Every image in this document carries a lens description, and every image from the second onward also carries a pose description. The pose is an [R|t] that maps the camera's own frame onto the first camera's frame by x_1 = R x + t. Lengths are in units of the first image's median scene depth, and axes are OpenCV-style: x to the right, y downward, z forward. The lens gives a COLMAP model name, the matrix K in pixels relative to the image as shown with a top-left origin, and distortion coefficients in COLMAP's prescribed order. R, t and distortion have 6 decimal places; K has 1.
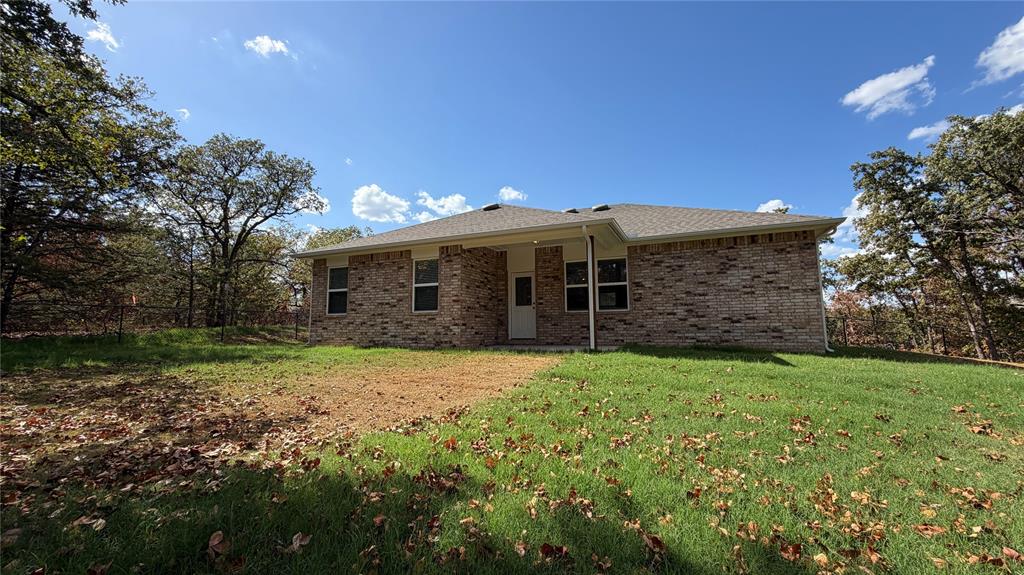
lens RADIAL K [[410.8, 0, 509.6], [0, 410.8, 291.4], [0, 0, 1]] dist [0.002067, 0.000306]
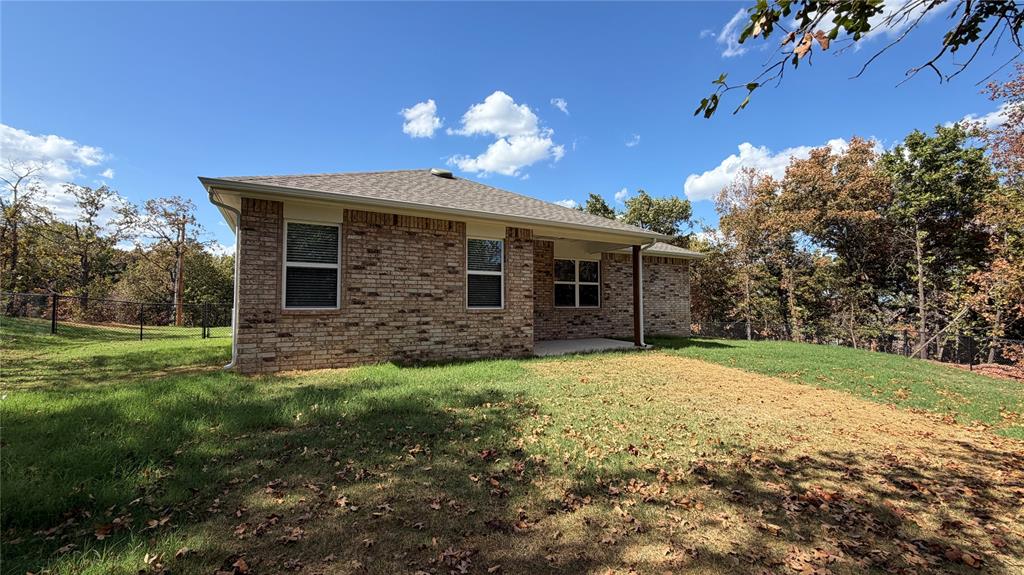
lens RADIAL K [[410.8, 0, 510.7], [0, 410.8, 283.6], [0, 0, 1]] dist [0.002067, 0.000306]
pose [[0.592180, 0.048655, 0.804336, -0.784997], [-0.084034, 0.996462, 0.001592, -0.001548], [-0.801412, -0.068534, 0.594173, 0.506261]]
